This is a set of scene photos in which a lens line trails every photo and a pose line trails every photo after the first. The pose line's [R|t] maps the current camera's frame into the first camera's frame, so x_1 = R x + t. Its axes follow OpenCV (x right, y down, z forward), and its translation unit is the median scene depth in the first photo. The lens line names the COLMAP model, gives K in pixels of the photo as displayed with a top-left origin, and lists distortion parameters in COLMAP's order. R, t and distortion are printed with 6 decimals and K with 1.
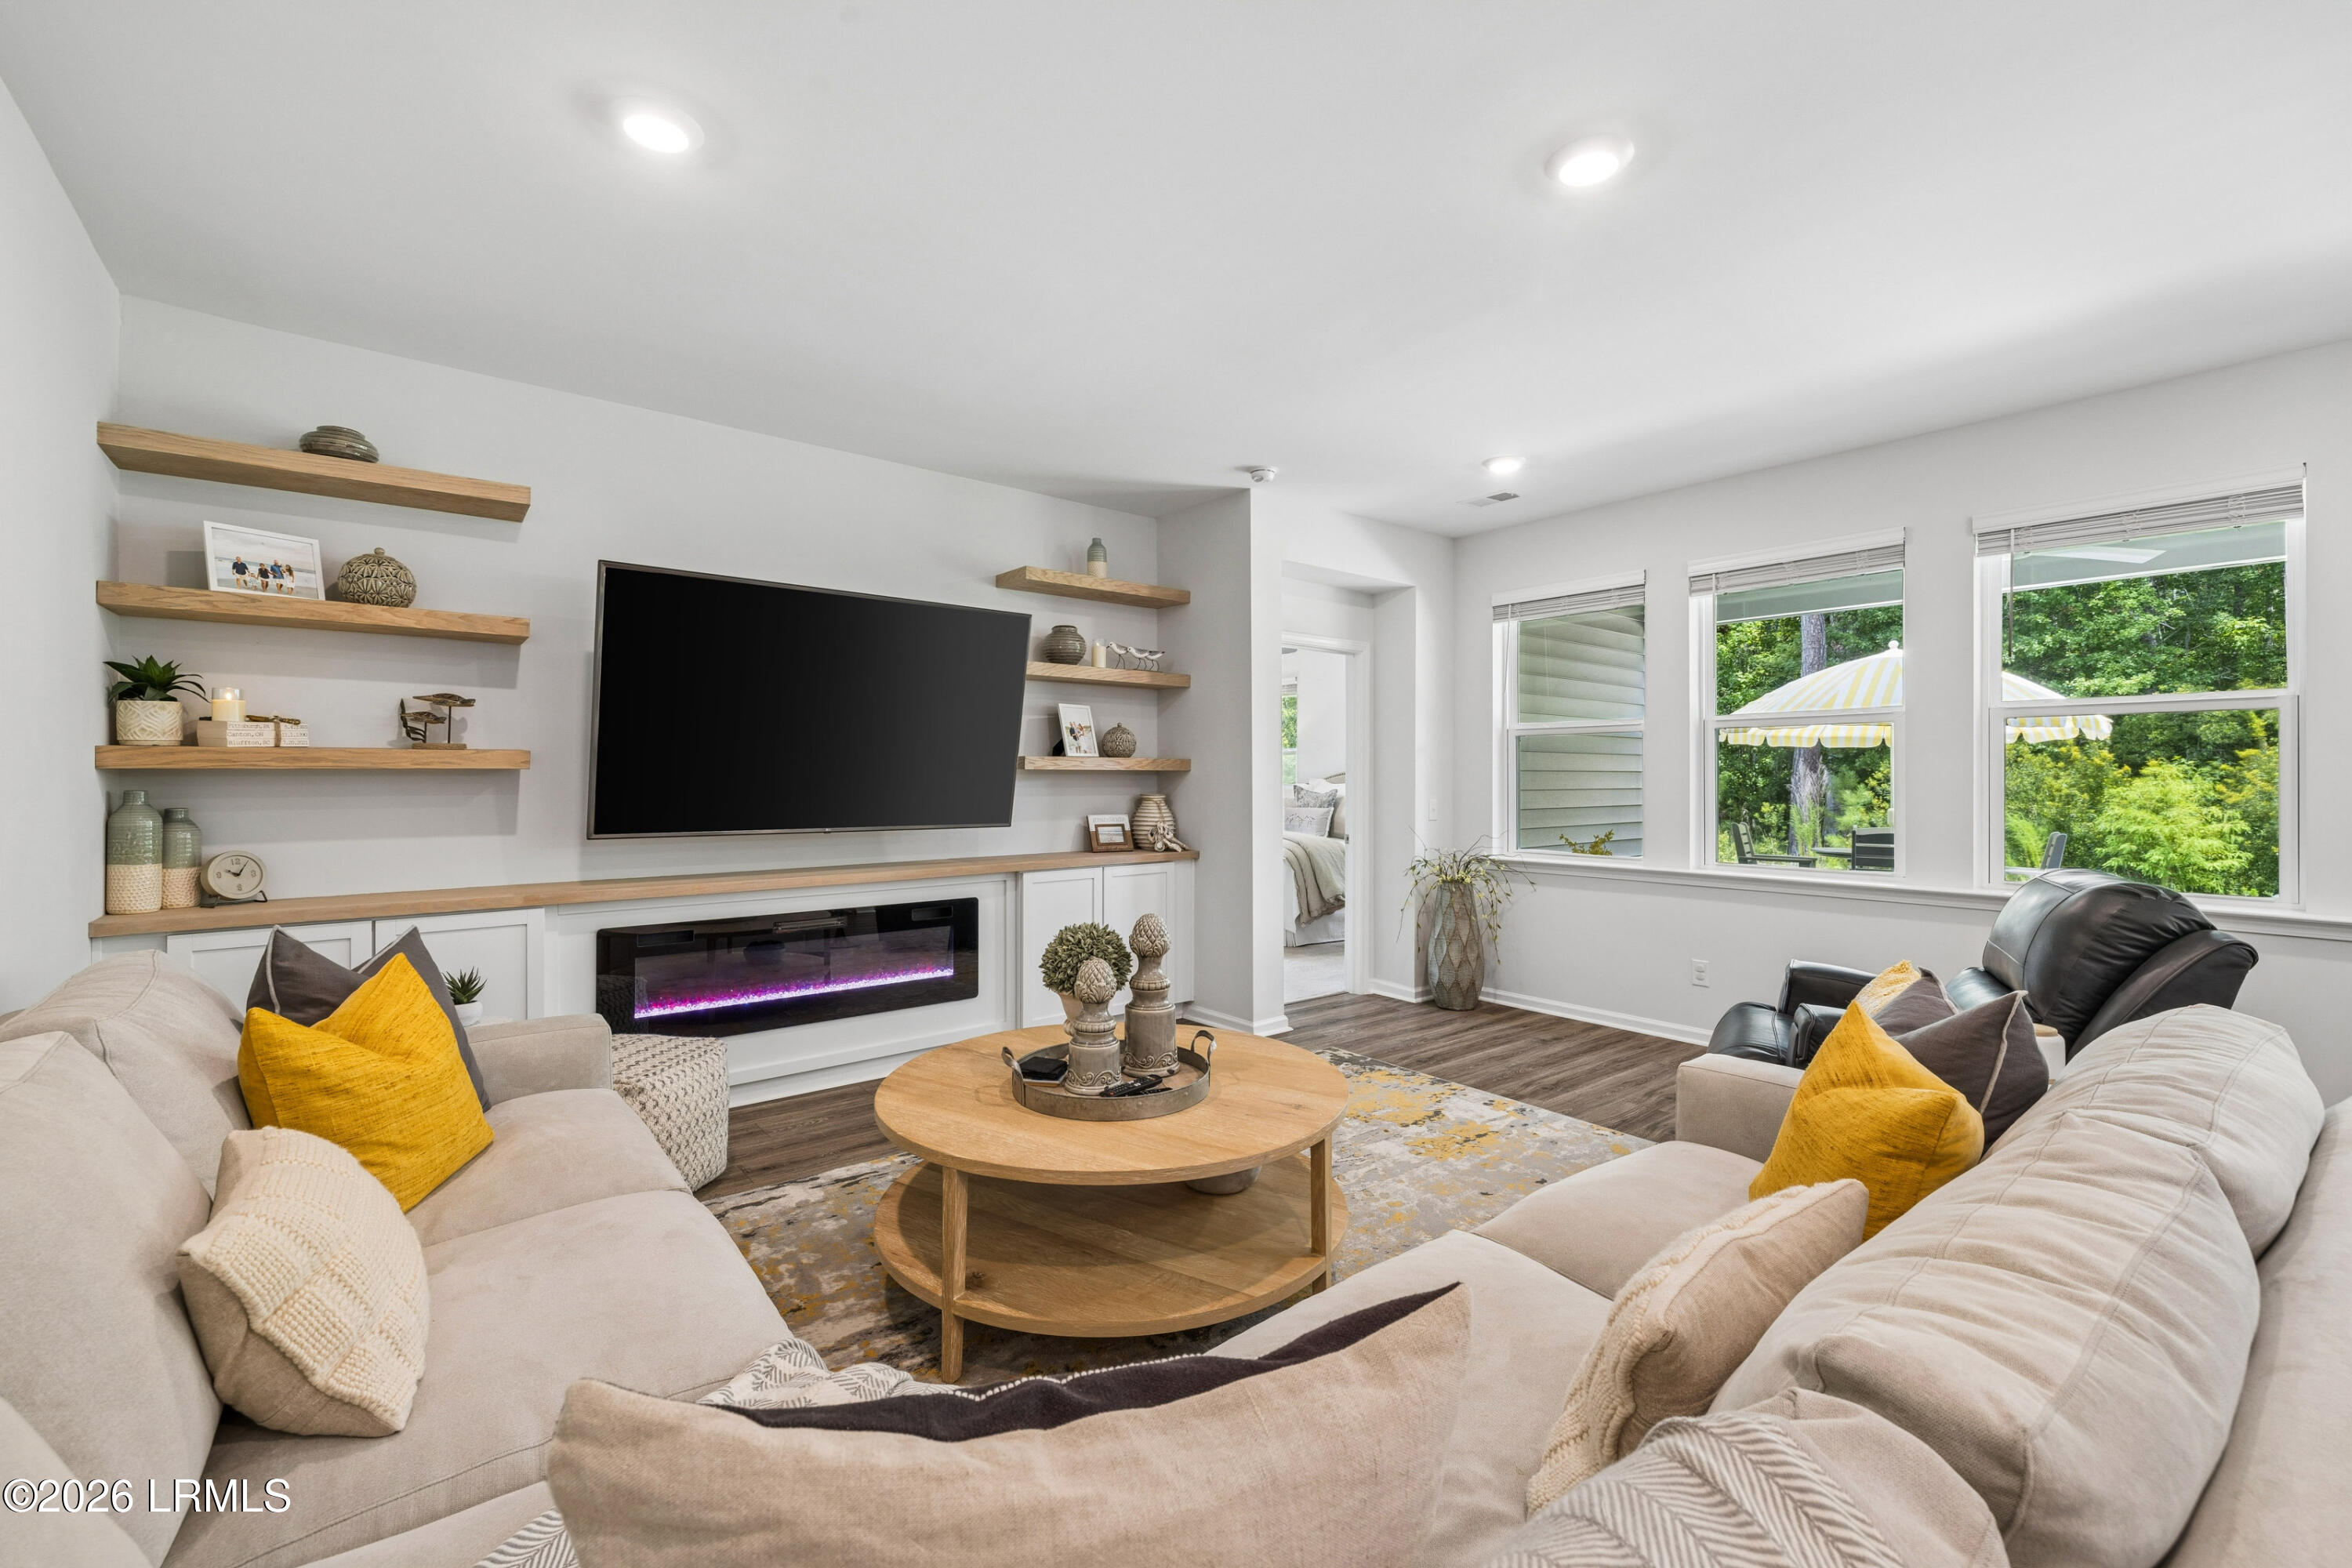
lens RADIAL K [[989.8, 0, 1183.0], [0, 989.8, 776.8], [0, 0, 1]] dist [0.000270, 0.000165]
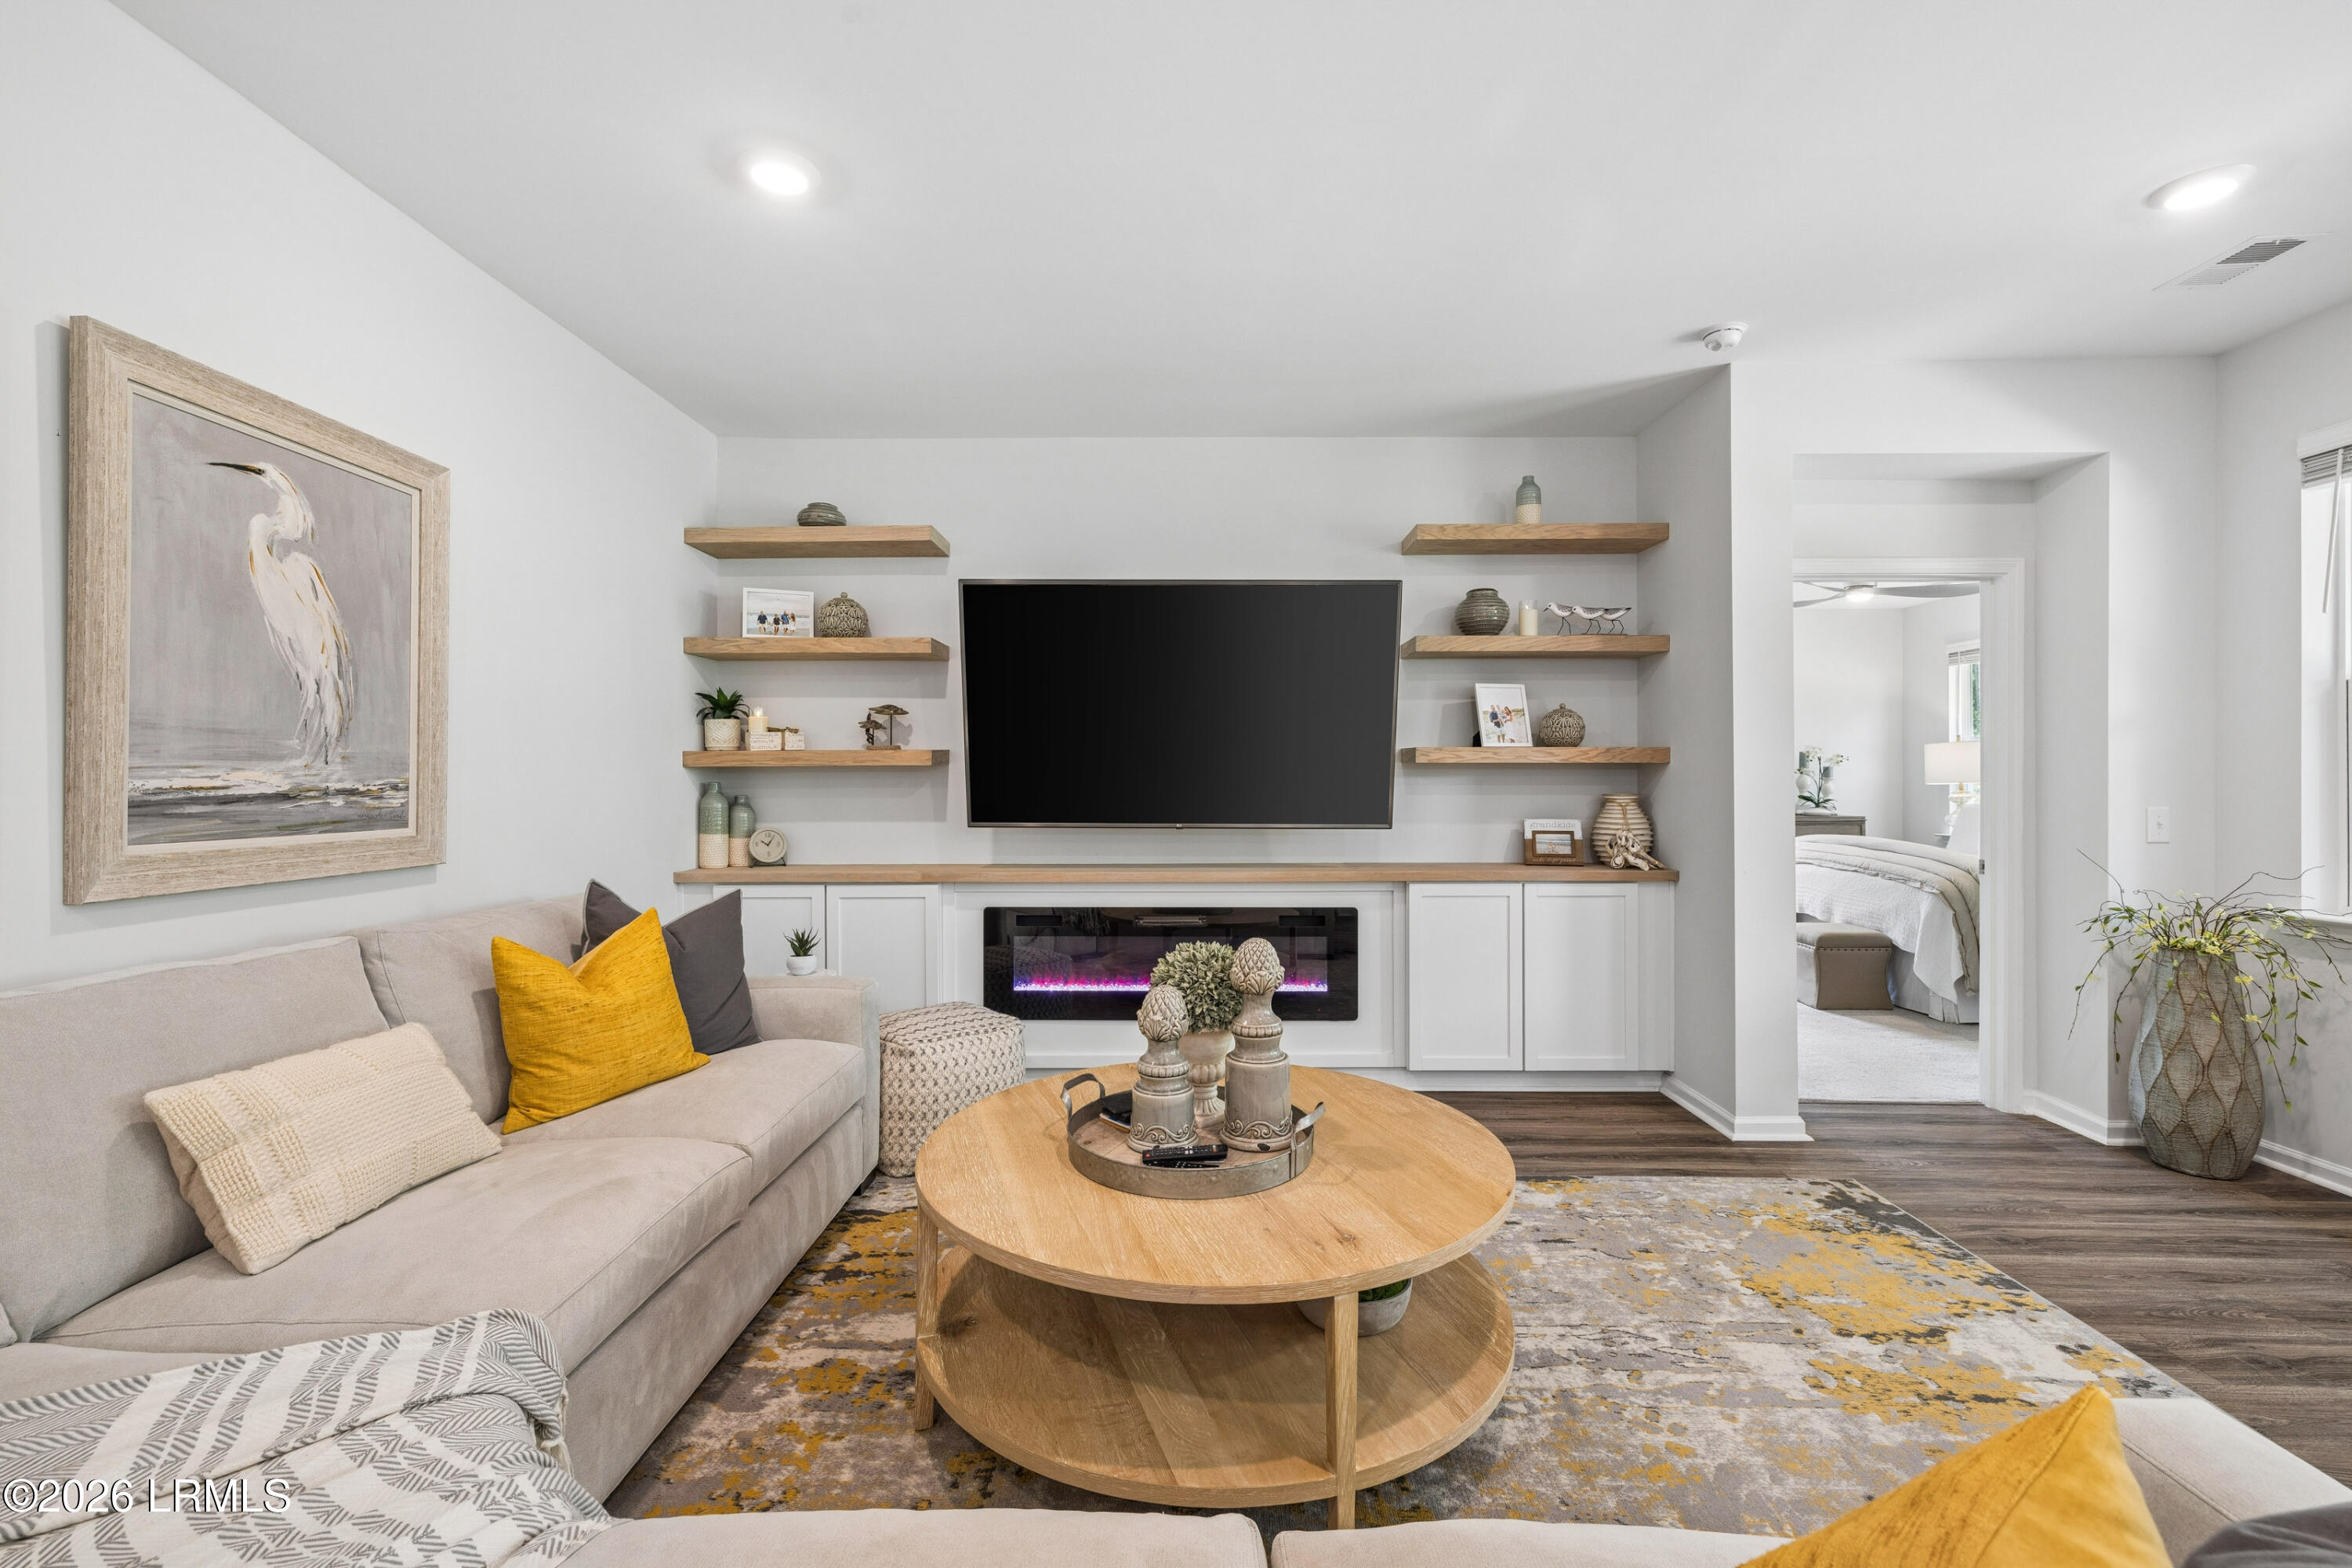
lens RADIAL K [[1009.7, 0, 1185.2], [0, 1009.7, 781.3], [0, 0, 1]] dist [0.003605, 0.000544]
pose [[0.763052, -0.001428, -0.646335, 0.272664], [0.001437, 0.999999, -0.000513, 0.009408], [0.646335, -0.000538, 0.763053, 0.222808]]
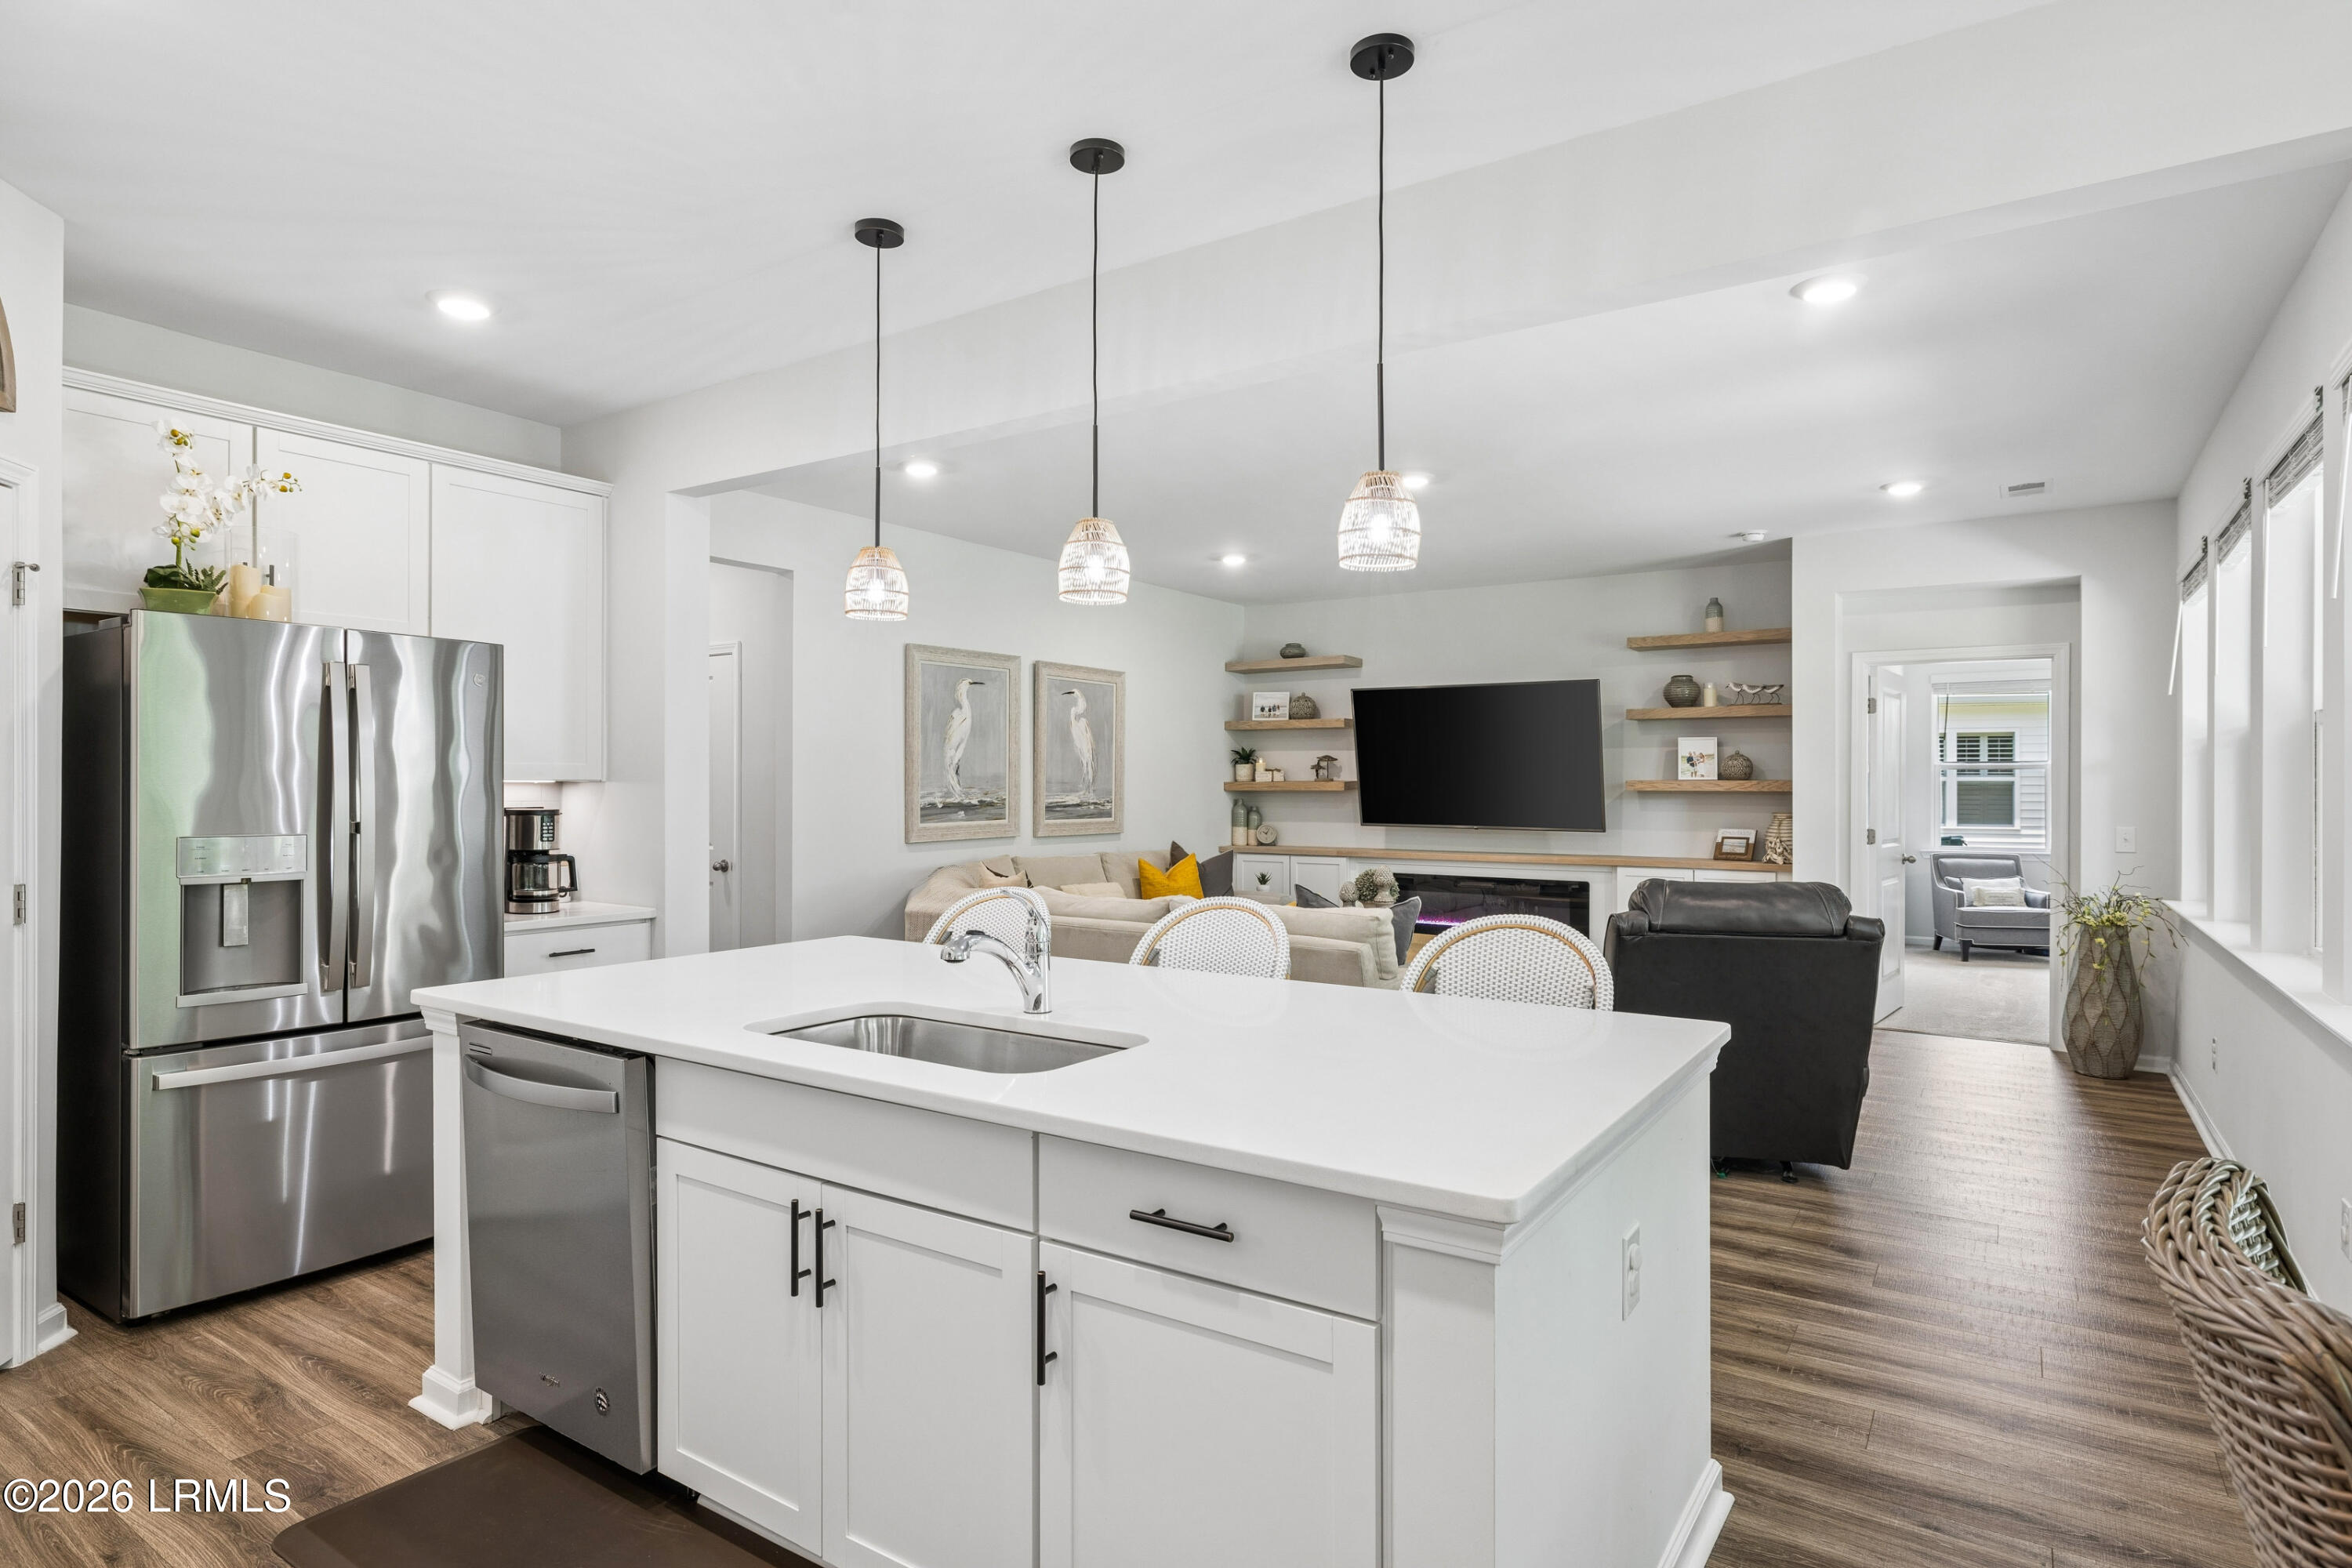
lens RADIAL K [[1220.3, 0, 1183.6], [0, 1220.3, 785.7], [0, 0, 1]] dist [-0.004893, -0.000573]
pose [[0.293746, -0.001483, -0.955882, 1.340518], [-0.003618, 0.999990, -0.002663, -0.007932], [0.955877, 0.004241, 0.293737, -0.058973]]
